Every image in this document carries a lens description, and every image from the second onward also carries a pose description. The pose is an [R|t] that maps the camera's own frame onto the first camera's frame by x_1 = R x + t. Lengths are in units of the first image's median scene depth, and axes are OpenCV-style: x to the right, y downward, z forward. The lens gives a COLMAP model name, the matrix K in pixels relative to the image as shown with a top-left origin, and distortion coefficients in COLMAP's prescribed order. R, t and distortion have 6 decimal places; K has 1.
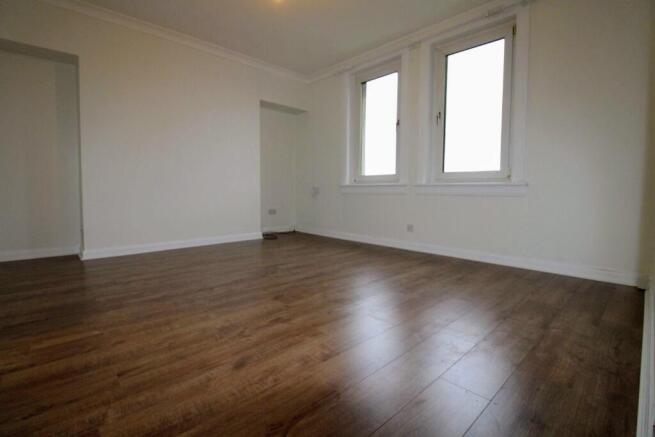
lens RADIAL K [[309.7, 0, 325.6], [0, 309.7, 205.3], [0, 0, 1]] dist [-0.023054, -0.000224]
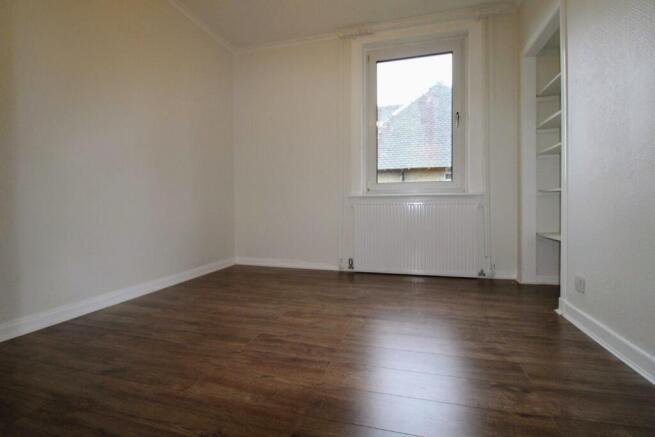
lens RADIAL K [[309.7, 0, 325.6], [0, 309.7, 205.3], [0, 0, 1]] dist [-0.023054, -0.000224]
pose [[0.857152, -0.013405, 0.514889, -0.323483], [0.035016, 0.998865, -0.032287, -0.018881], [-0.513872, 0.045704, 0.856648, 0.366470]]
